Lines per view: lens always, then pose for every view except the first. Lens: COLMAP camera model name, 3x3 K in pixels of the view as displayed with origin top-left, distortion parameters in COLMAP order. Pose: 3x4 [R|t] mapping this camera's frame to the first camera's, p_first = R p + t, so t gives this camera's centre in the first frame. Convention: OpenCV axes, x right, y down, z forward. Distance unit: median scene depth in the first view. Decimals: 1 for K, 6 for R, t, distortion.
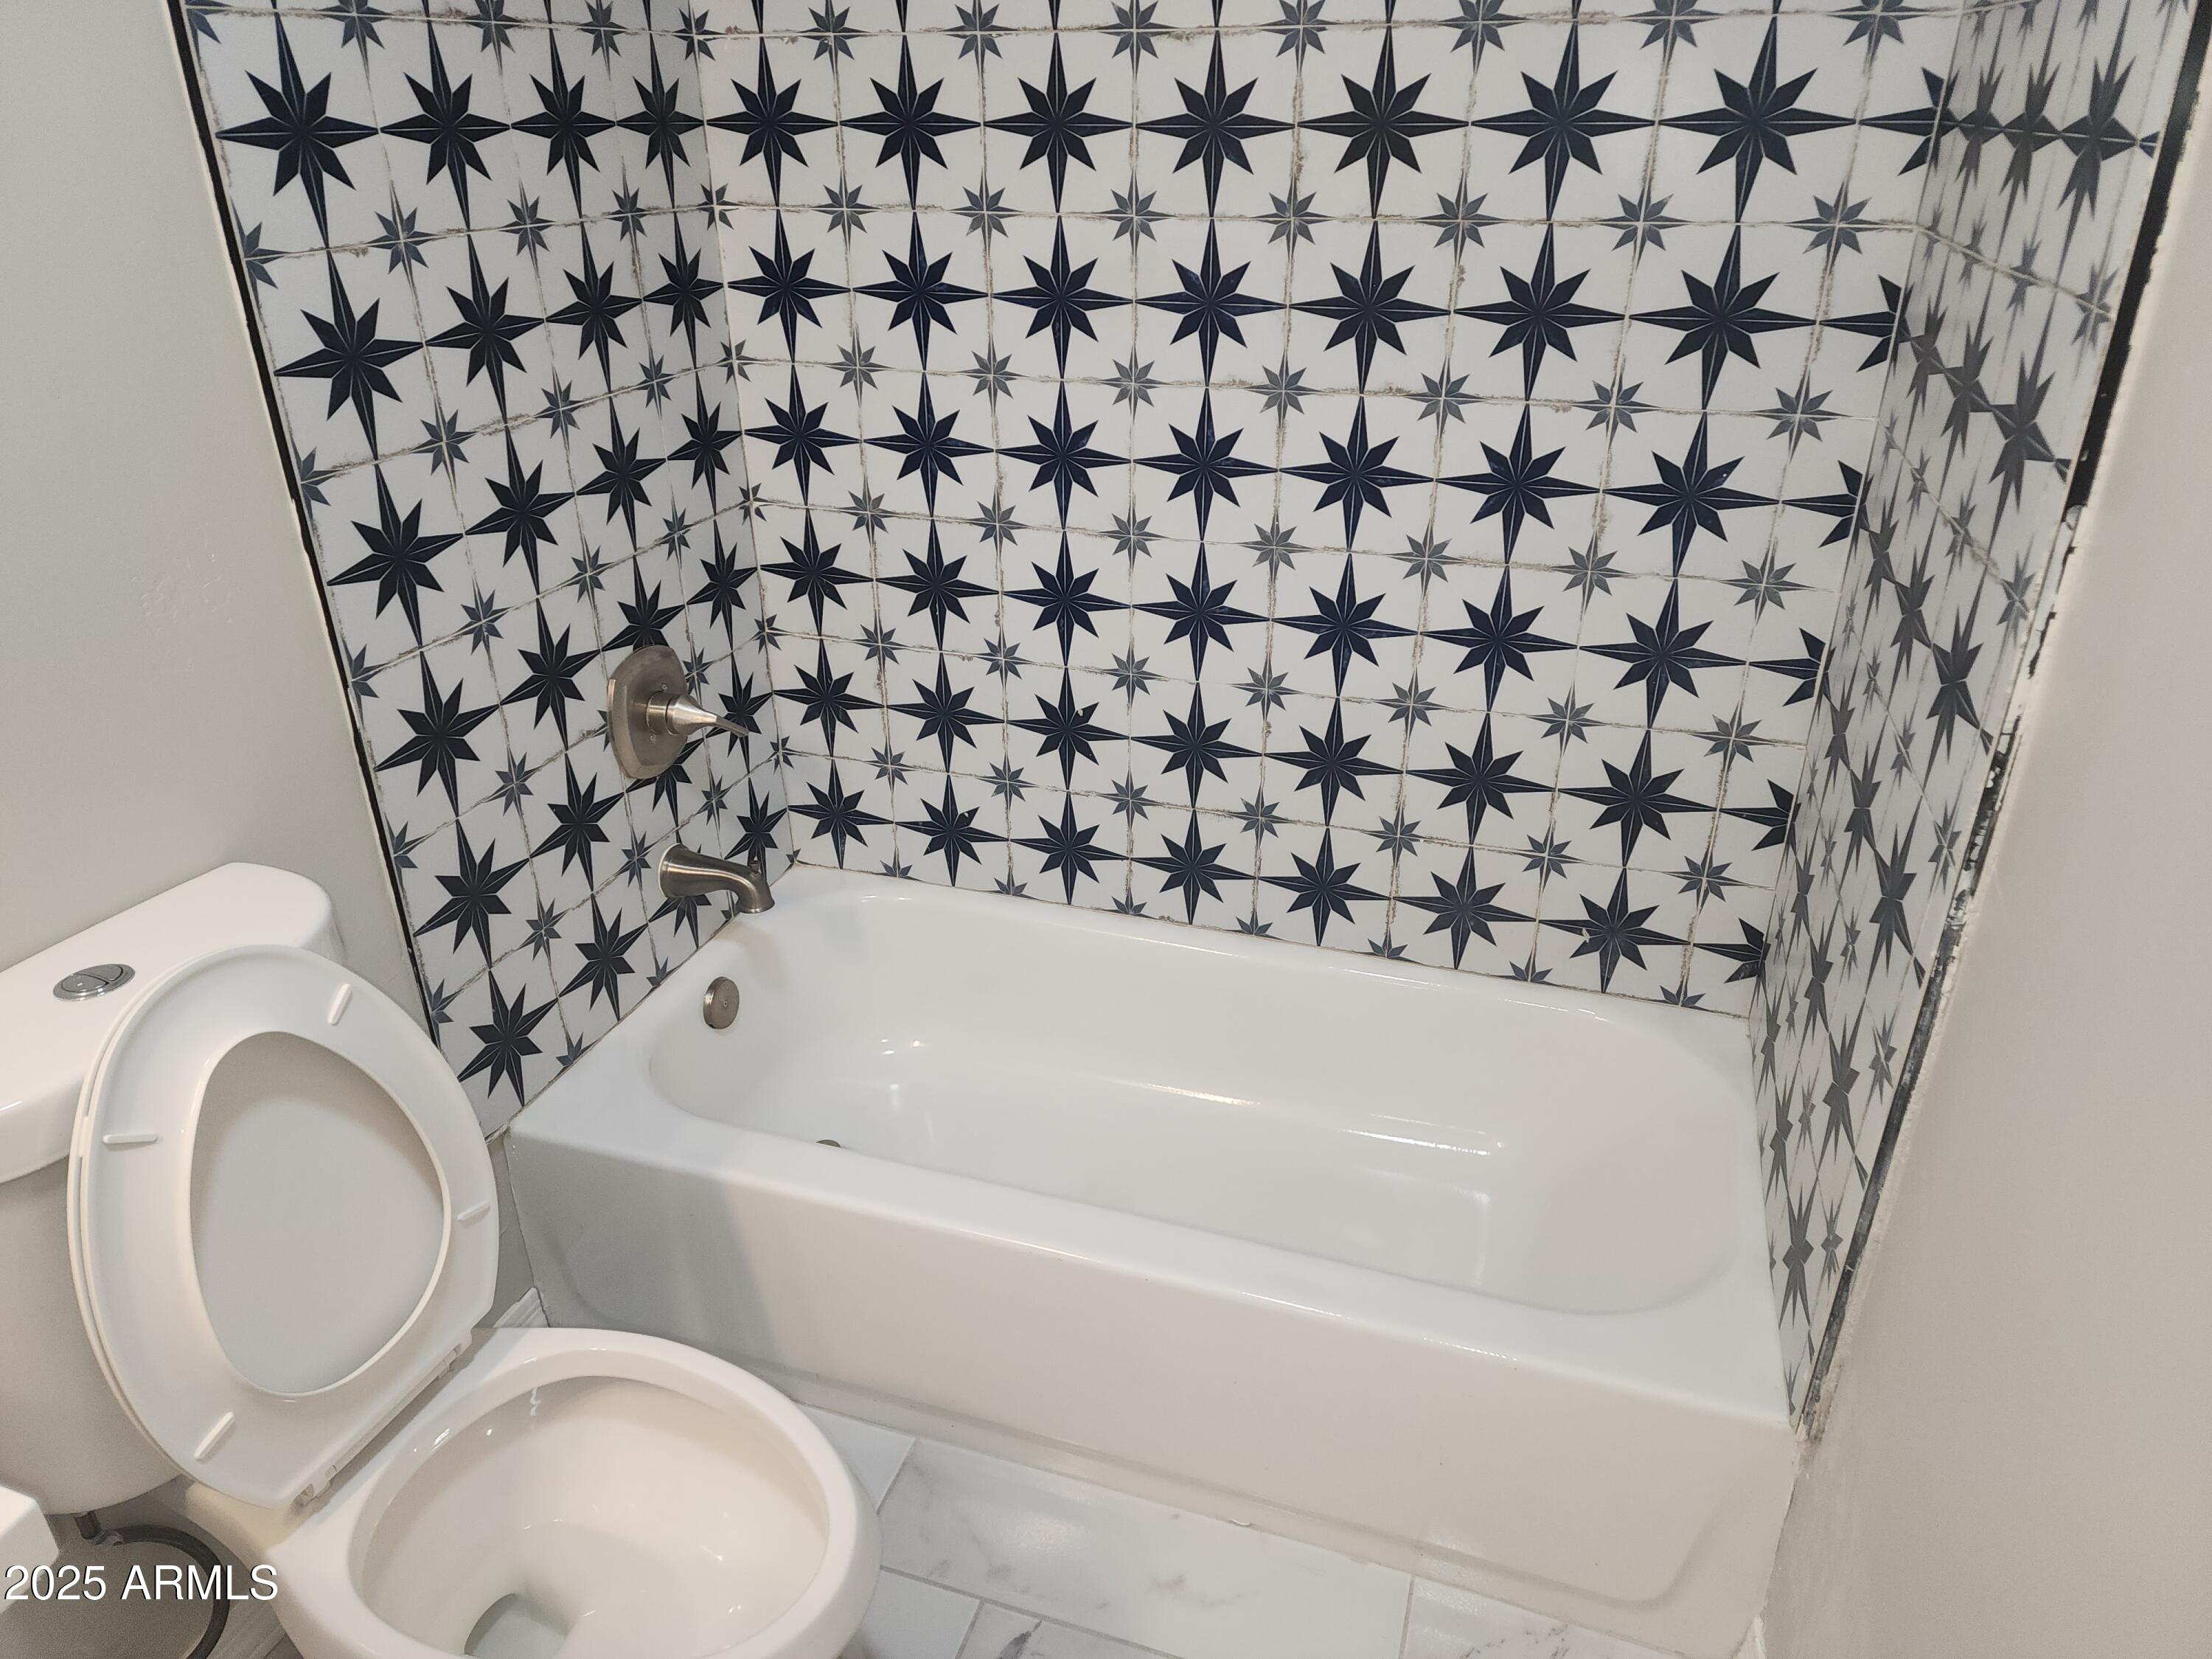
lens RADIAL K [[1491.6, 0, 1102.5], [0, 1491.6, 834.9], [0, 0, 1]] dist [0.027186, -0.030117]
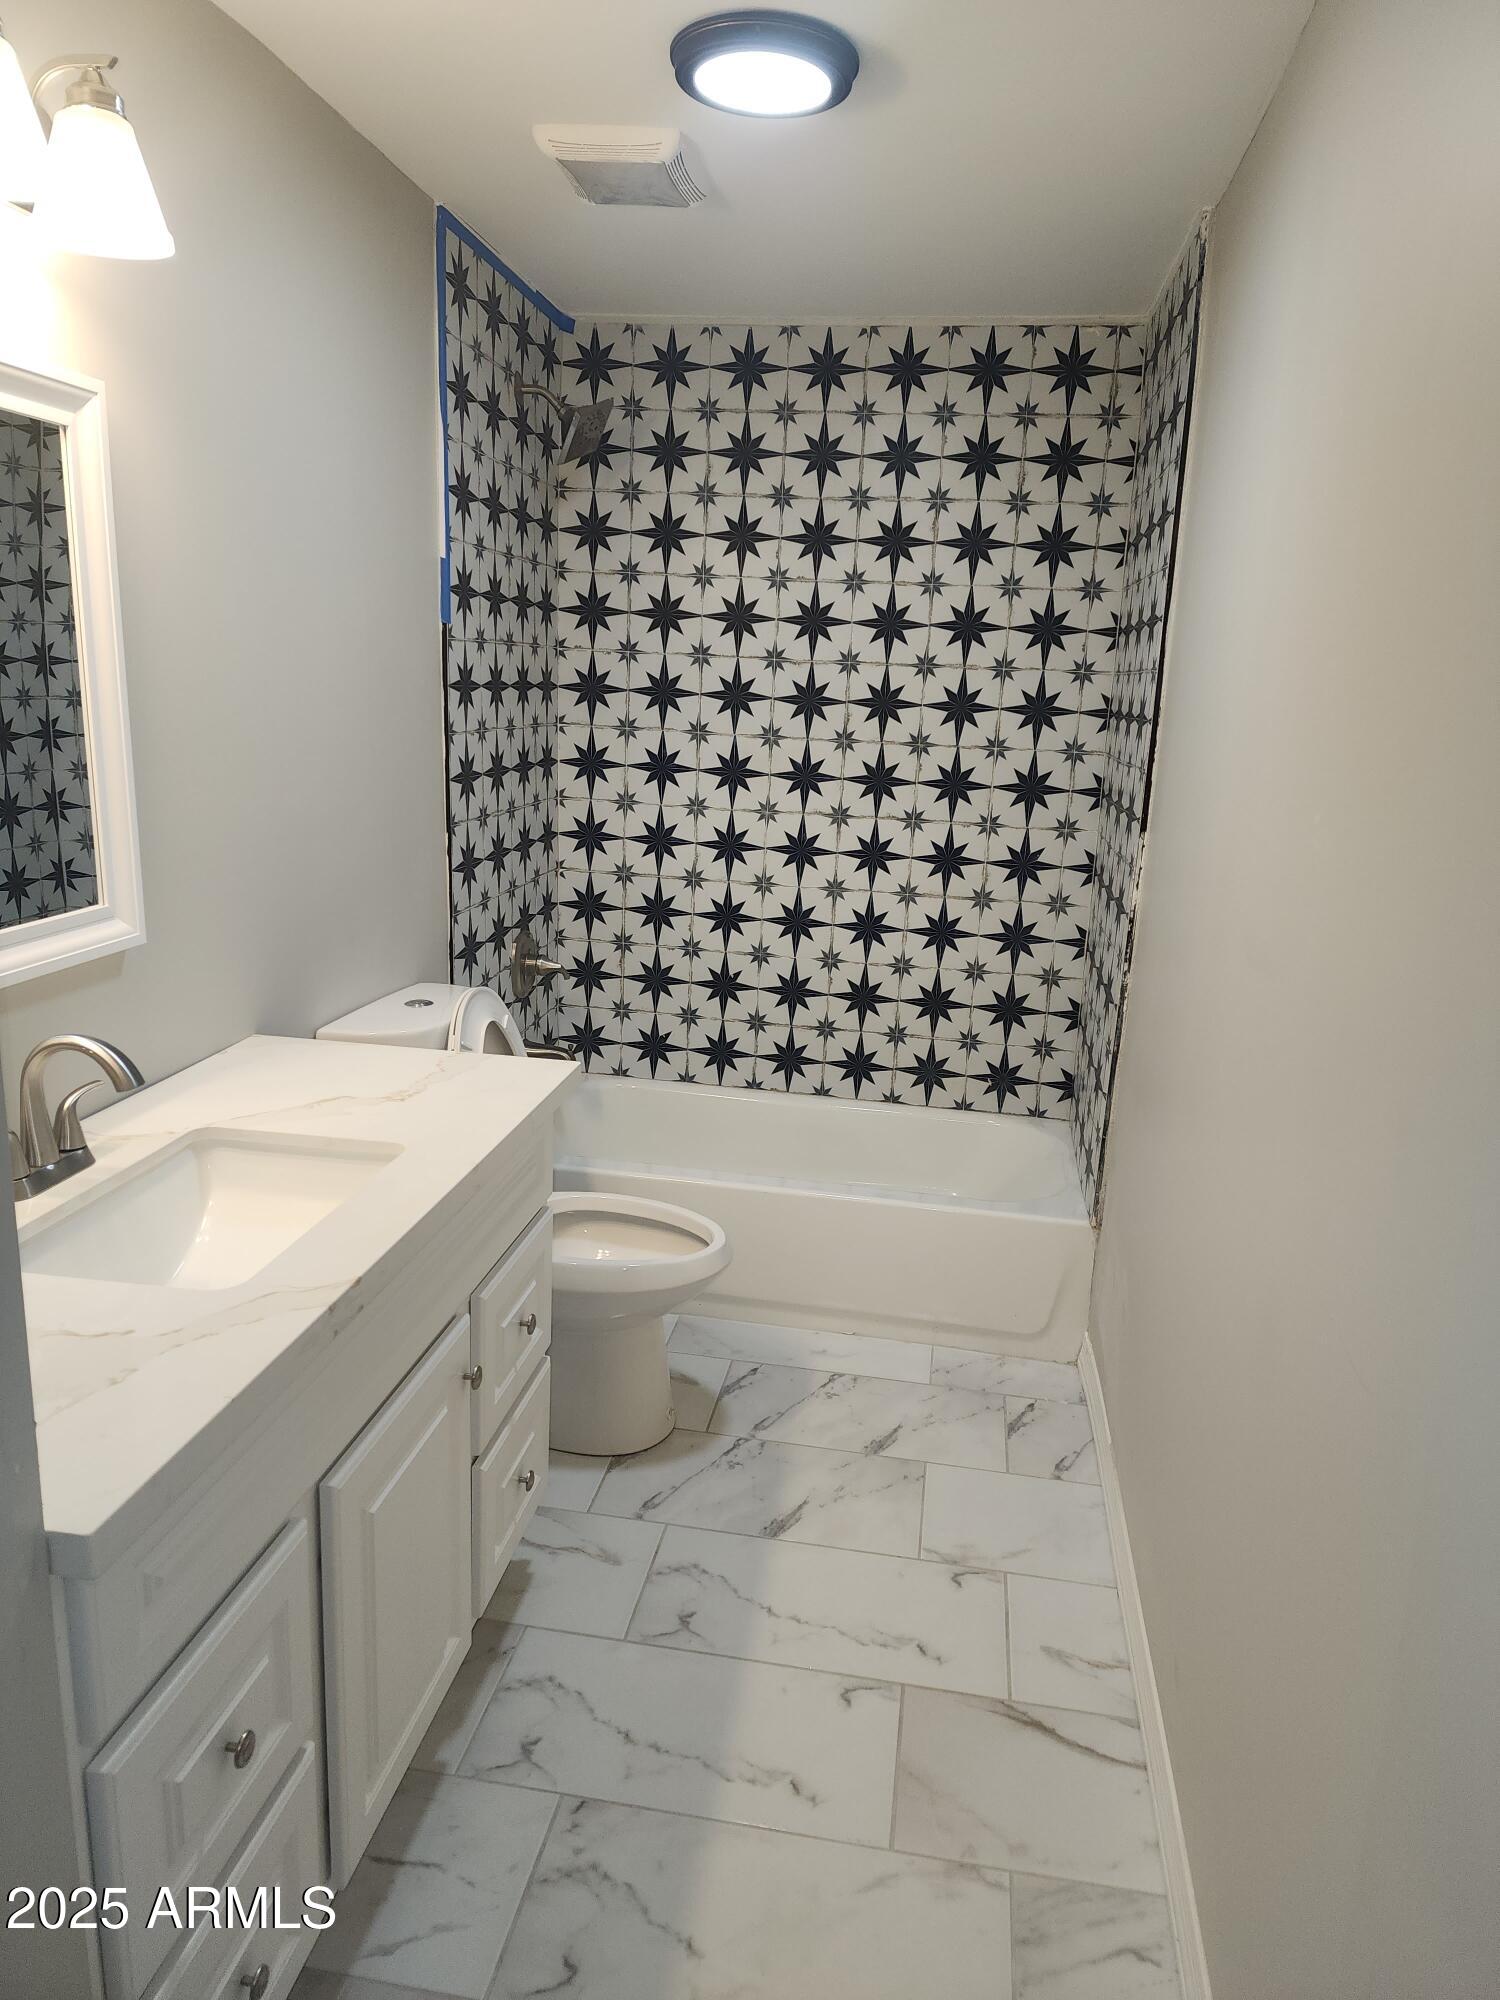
lens RADIAL K [[1348.7, 0, 752.7], [0, 1348.7, 992.5], [0, 0, 1]] dist [0.027186, -0.030117]
pose [[0.986370, 0.013225, 0.164007, -0.312166], [0.023435, 0.975311, -0.219590, 0.366464], [-0.162862, 0.220440, 0.961708, -0.773464]]
